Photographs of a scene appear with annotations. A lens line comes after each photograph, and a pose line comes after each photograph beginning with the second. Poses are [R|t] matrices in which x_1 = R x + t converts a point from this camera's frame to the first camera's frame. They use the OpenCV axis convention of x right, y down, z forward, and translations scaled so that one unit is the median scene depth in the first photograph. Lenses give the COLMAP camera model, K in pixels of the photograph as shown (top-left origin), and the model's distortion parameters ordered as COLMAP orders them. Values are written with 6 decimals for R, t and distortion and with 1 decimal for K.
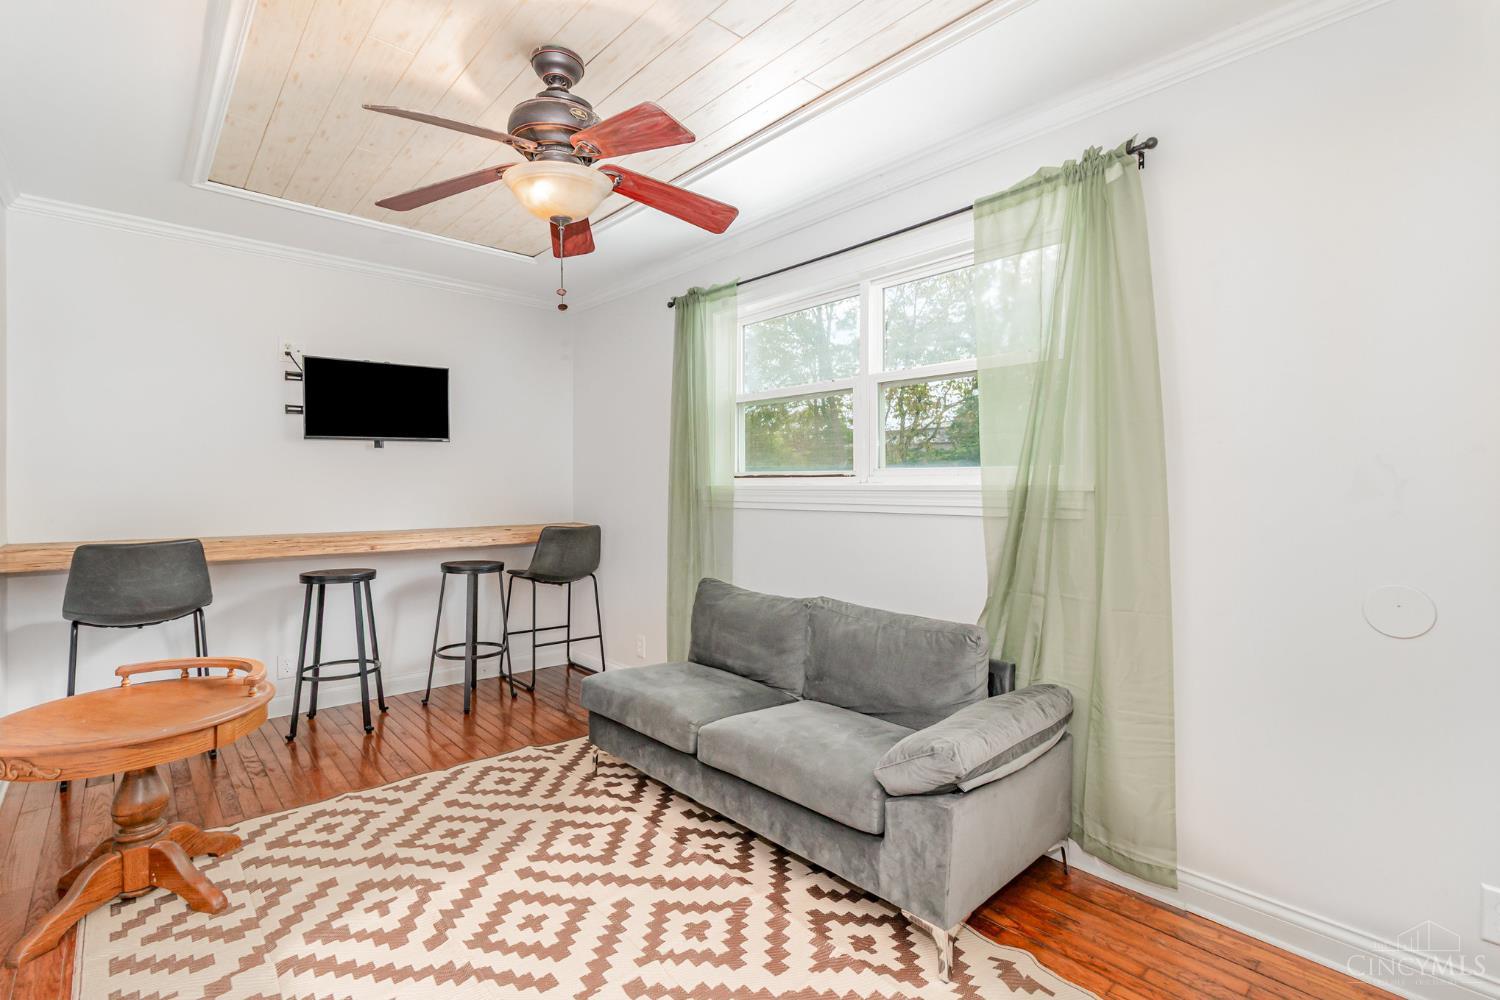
lens RADIAL K [[691.9, 0, 740.1], [0, 691.9, 473.1], [0, 0, 1]] dist [-0.000889, 0.001220]
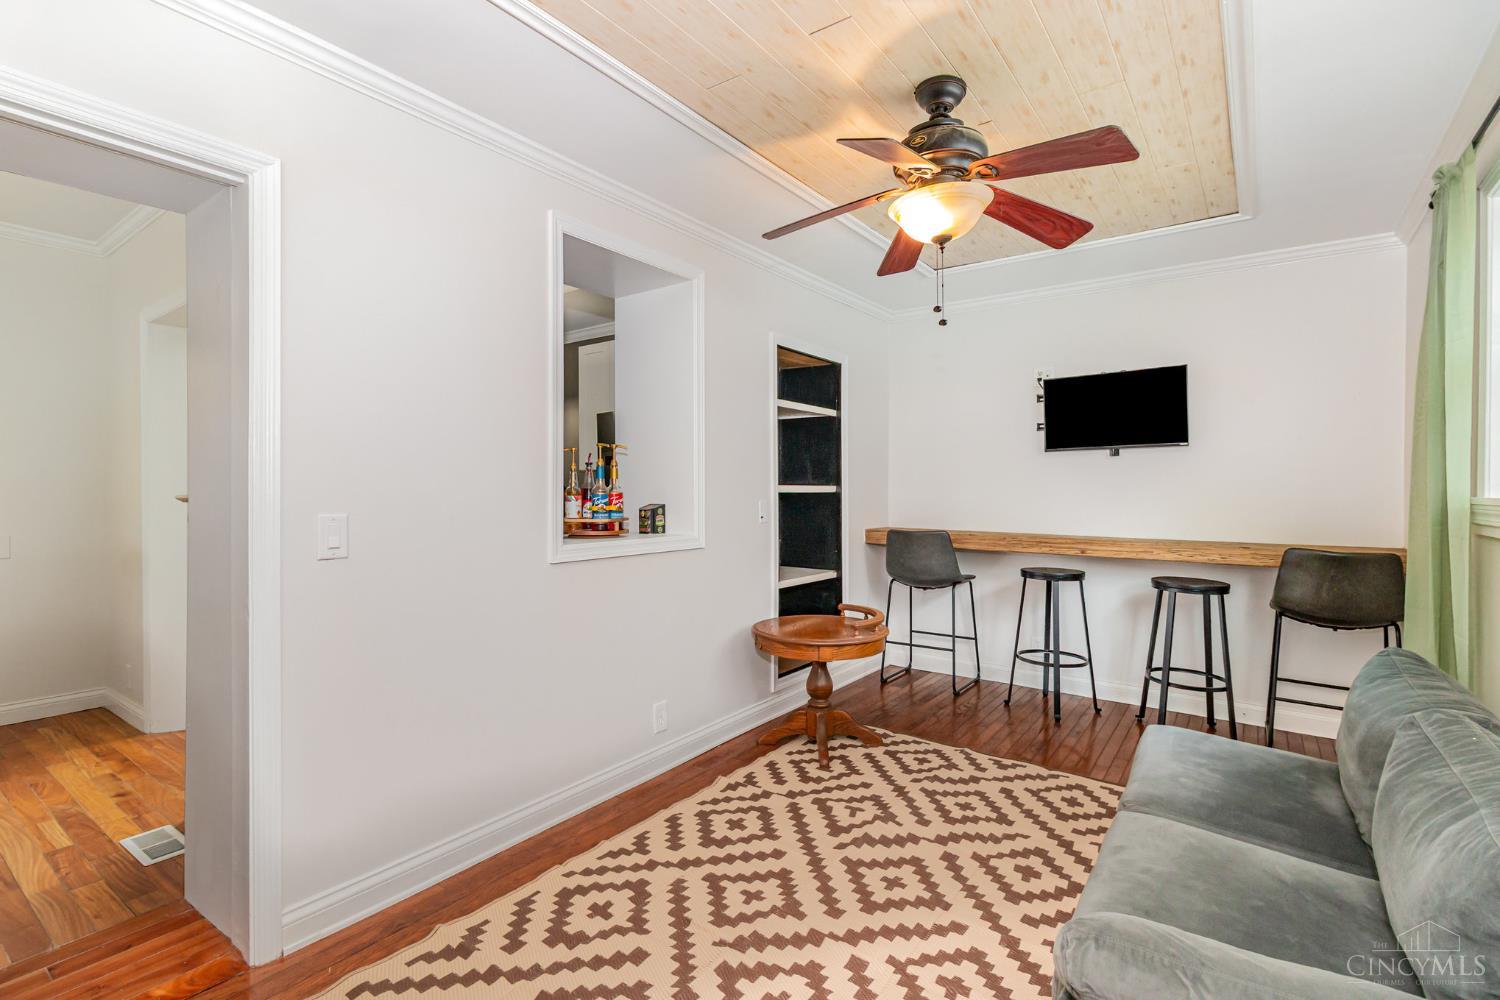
lens RADIAL K [[691.9, 0, 749.8], [0, 691.9, 493.4], [0, 0, 1]] dist [-0.000889, 0.001220]
pose [[0.207780, 0.010466, -0.978120, 0.493059], [0.011729, 0.999844, 0.013190, -0.002539], [0.978105, -0.014213, 0.207625, 0.358398]]
